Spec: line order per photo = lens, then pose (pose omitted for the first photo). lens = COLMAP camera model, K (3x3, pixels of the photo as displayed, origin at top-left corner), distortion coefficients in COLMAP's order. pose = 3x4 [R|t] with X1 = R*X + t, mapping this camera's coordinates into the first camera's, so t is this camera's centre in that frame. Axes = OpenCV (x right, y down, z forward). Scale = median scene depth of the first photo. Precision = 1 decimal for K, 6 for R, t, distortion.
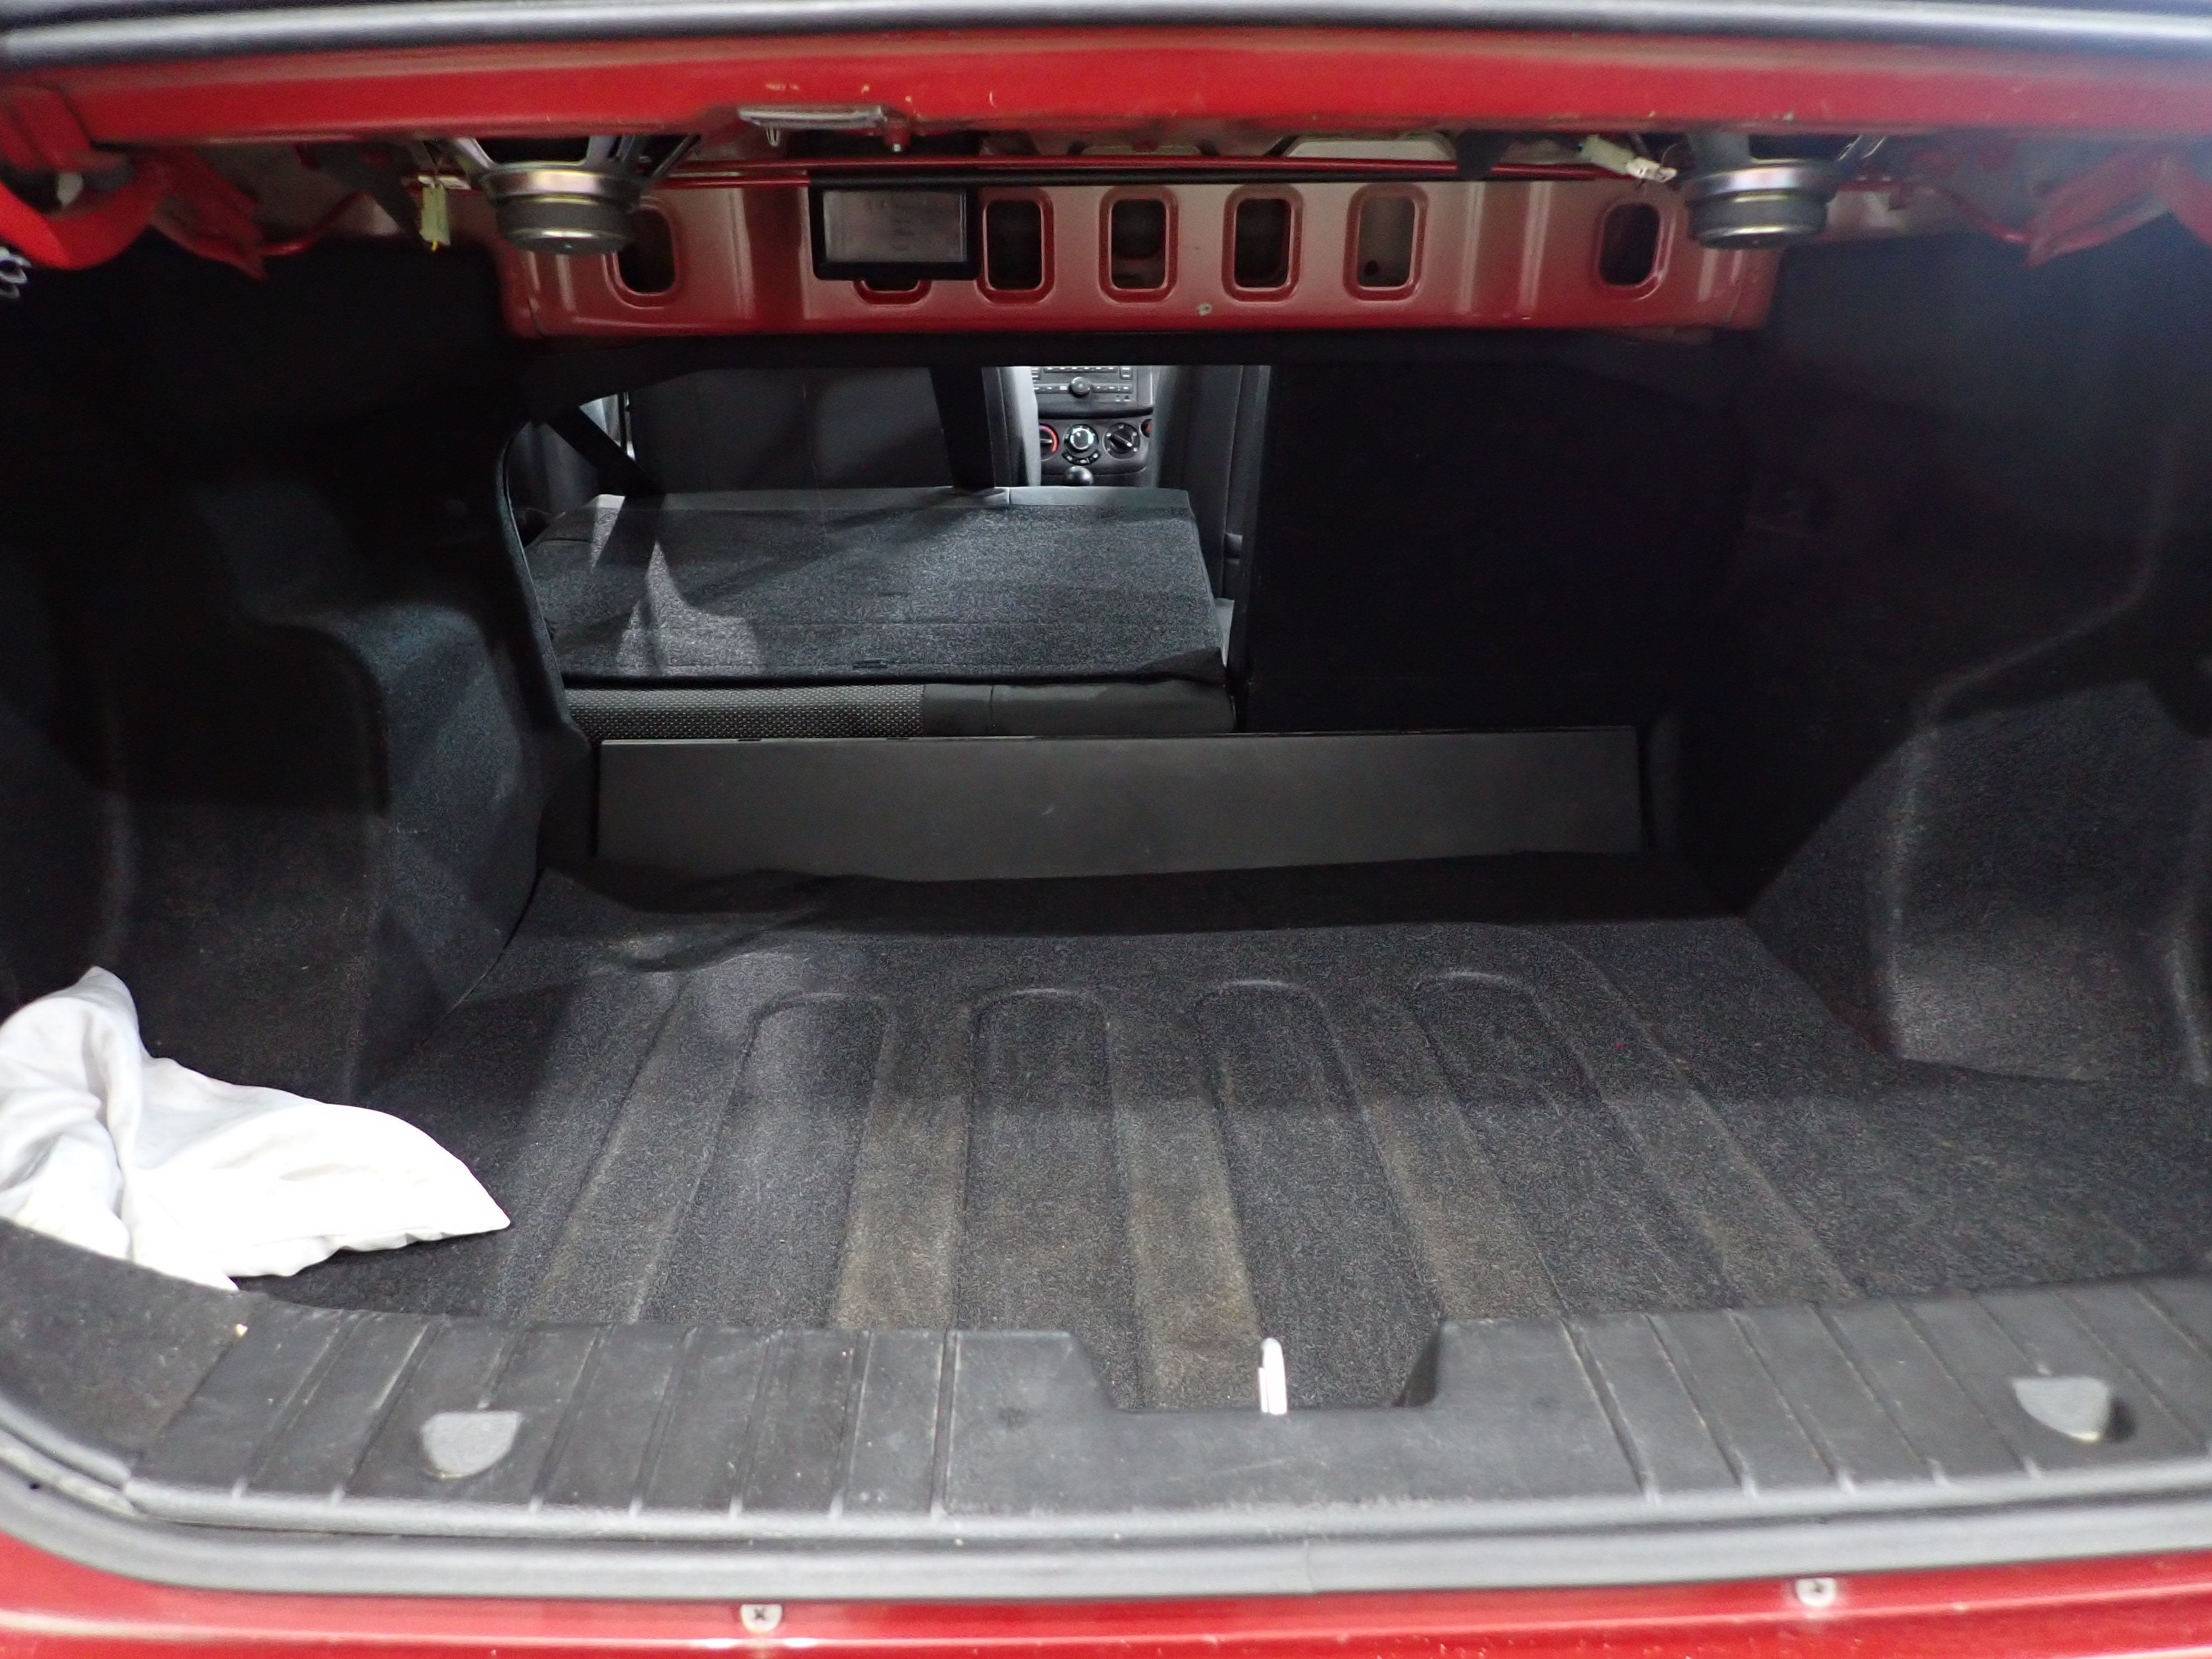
lens RADIAL K [[1624.2, 0, 1106.0], [0, 1624.2, 829.5], [0, 0, 1]] dist [0.003704, -0.008866]
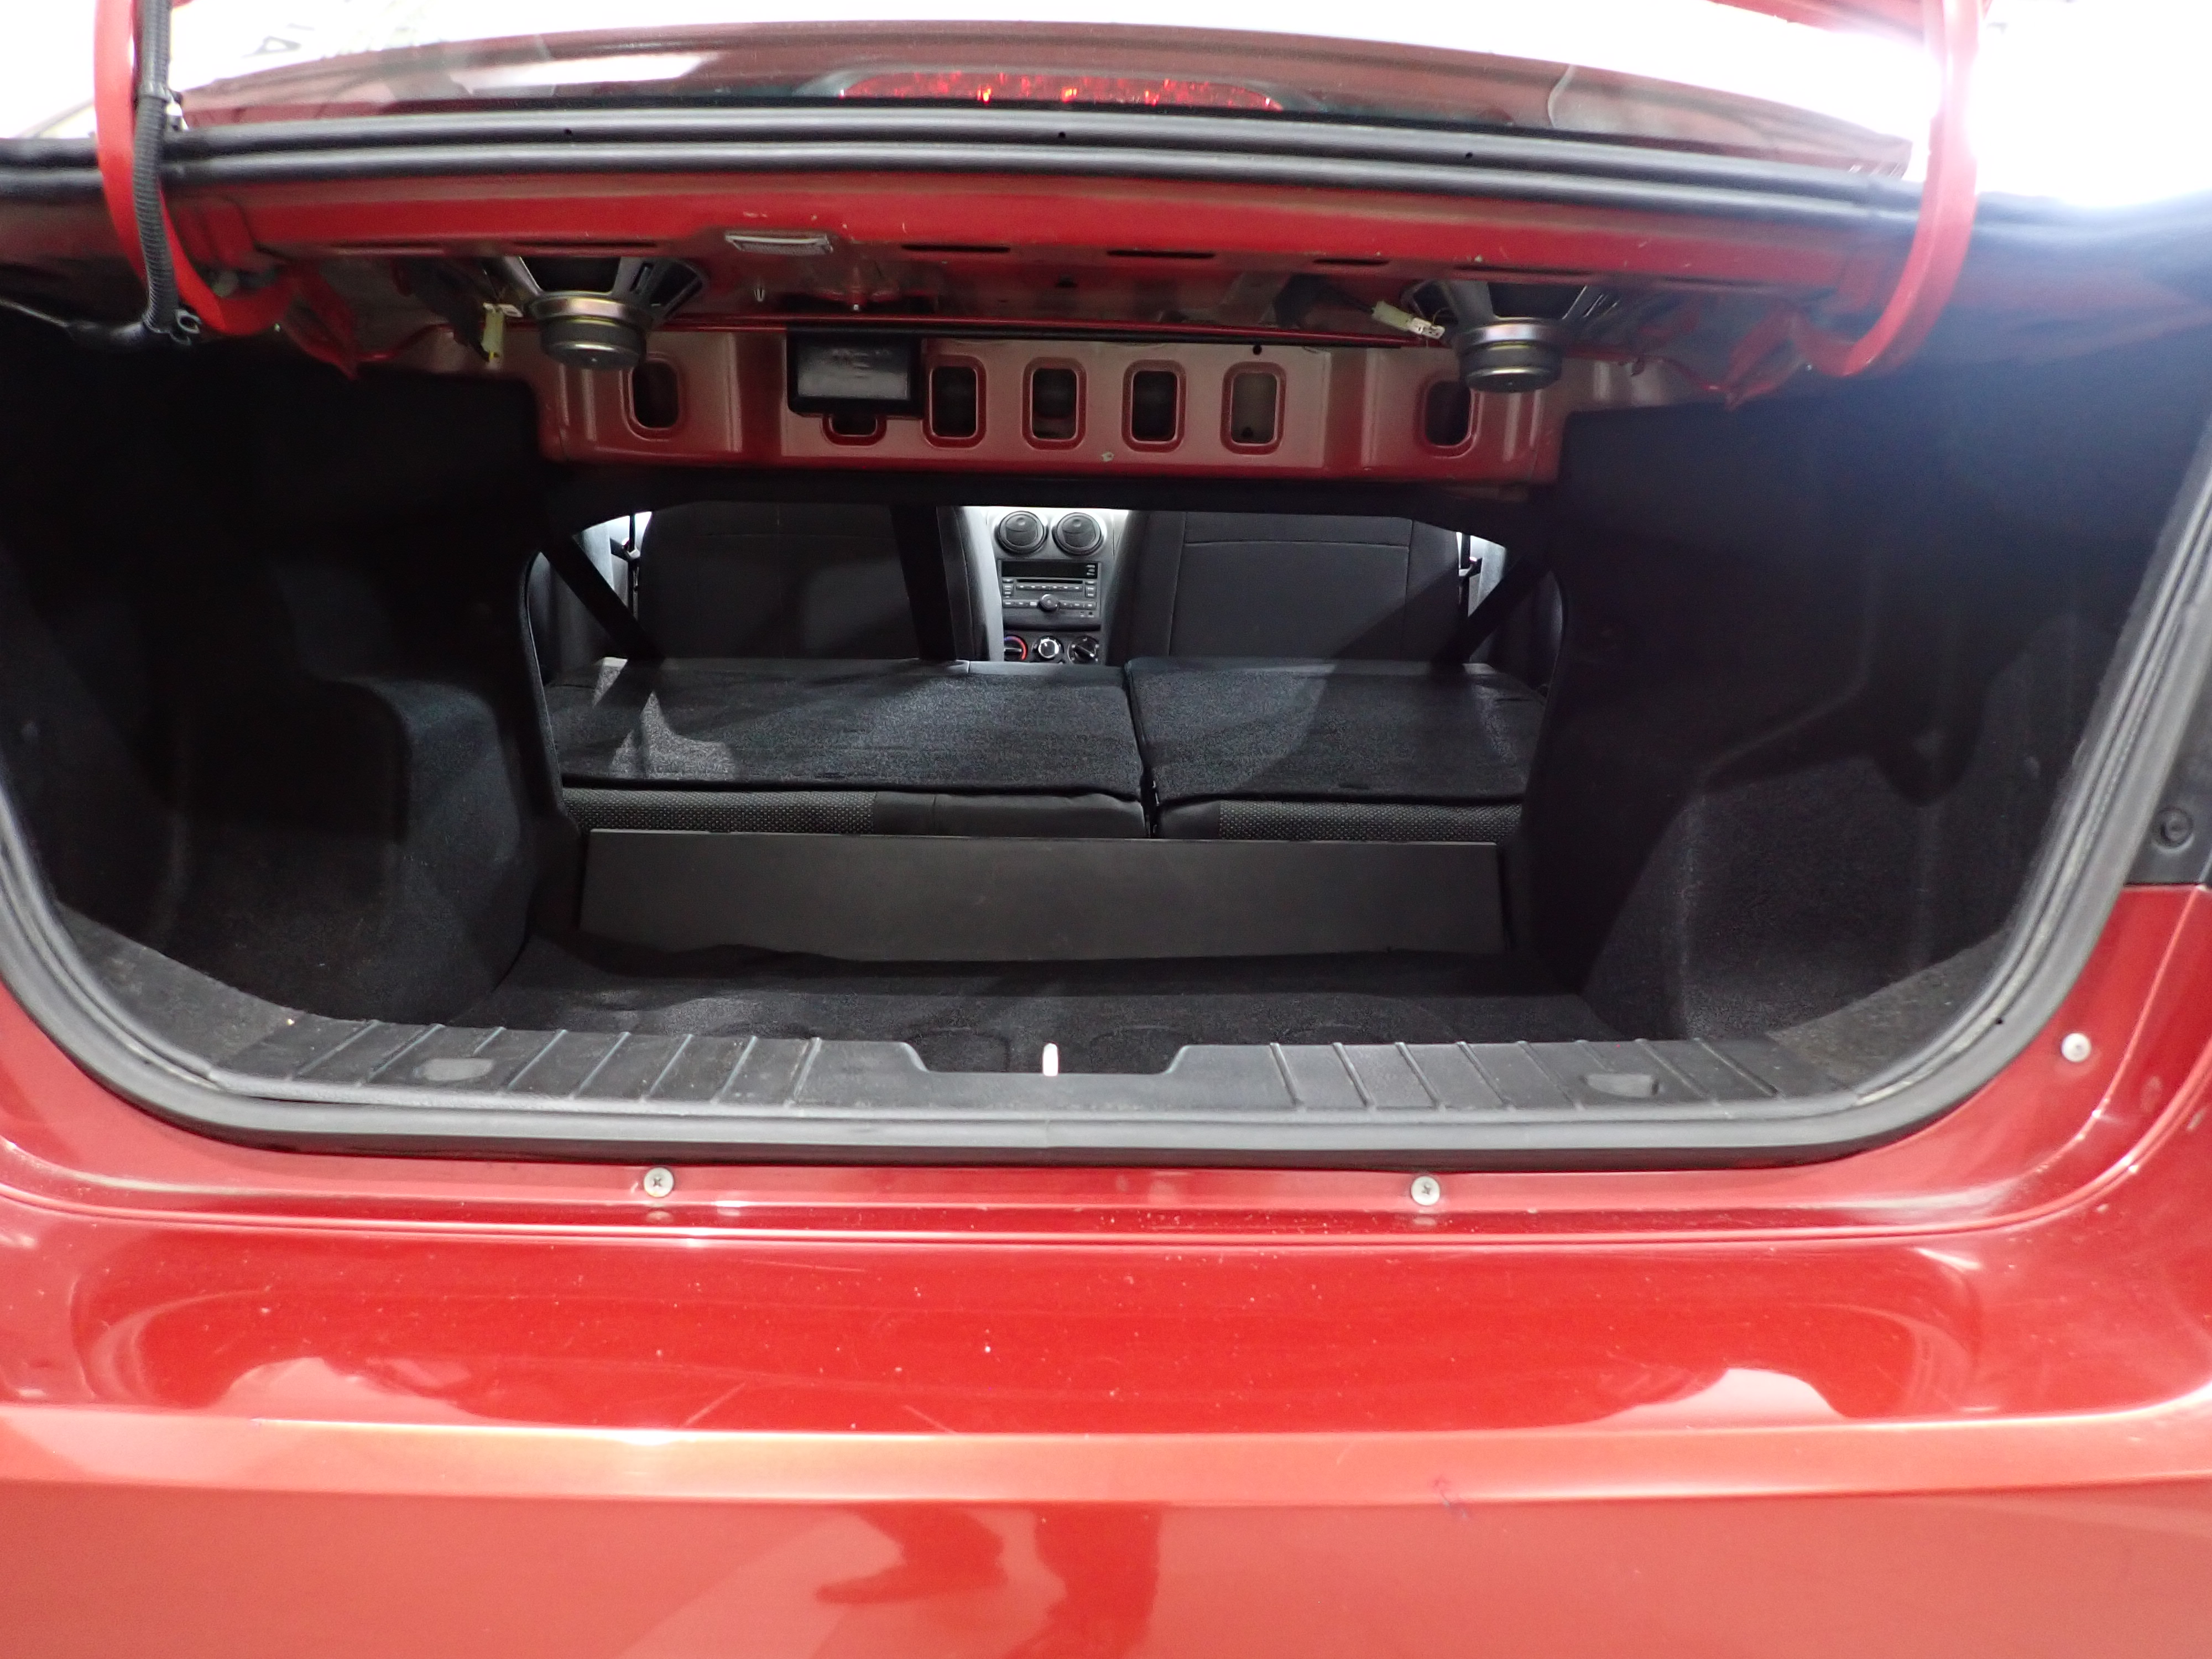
lens RADIAL K [[1618.5, 0, 1106.0], [0, 1618.5, 829.5], [0, 0, 1]] dist [-0.002376, 0.000956]
pose [[0.999699, 0.024334, 0.003242, 0.066526], [-0.023467, 0.986050, -0.164785, 0.170847], [-0.007207, 0.164660, 0.986324, -0.173419]]
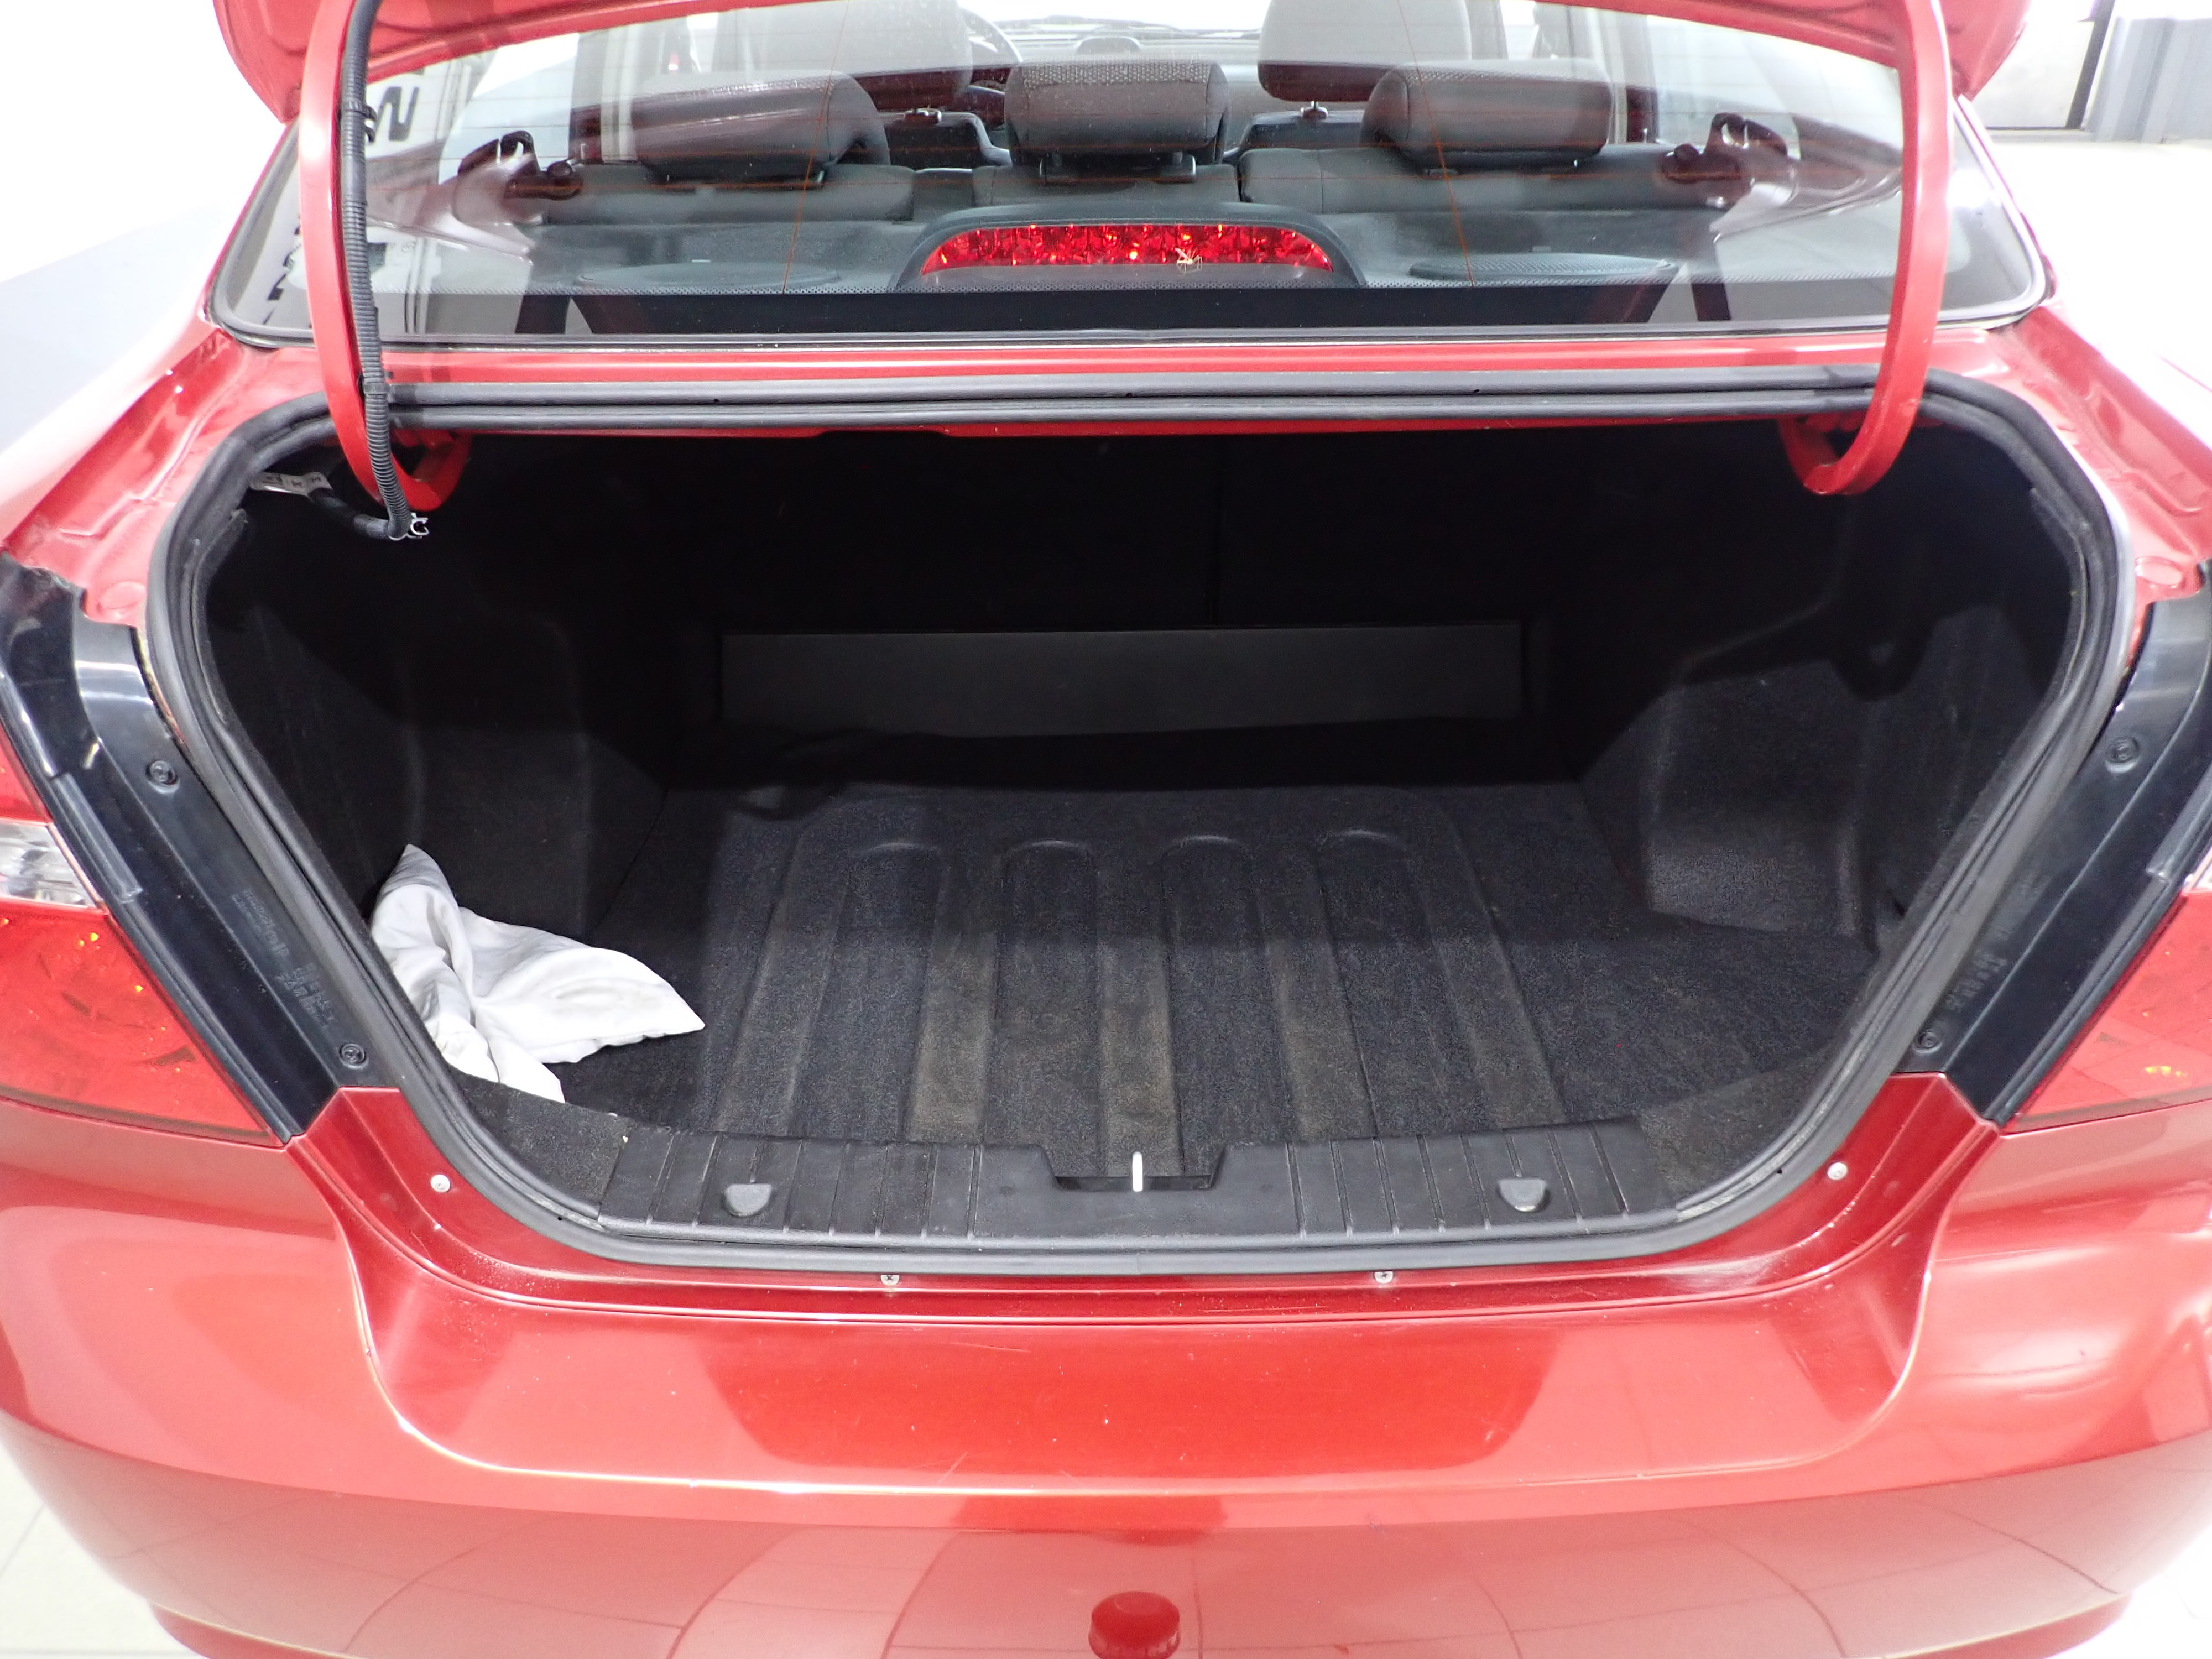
lens RADIAL K [[1624.2, 0, 1106.0], [0, 1624.2, 829.5], [0, 0, 1]] dist [0.003704, -0.008866]
pose [[0.999439, 0.009254, -0.032183, 0.059075], [-0.002430, 0.978564, 0.205928, -0.232213], [0.033399, -0.205734, 0.978038, -0.417613]]
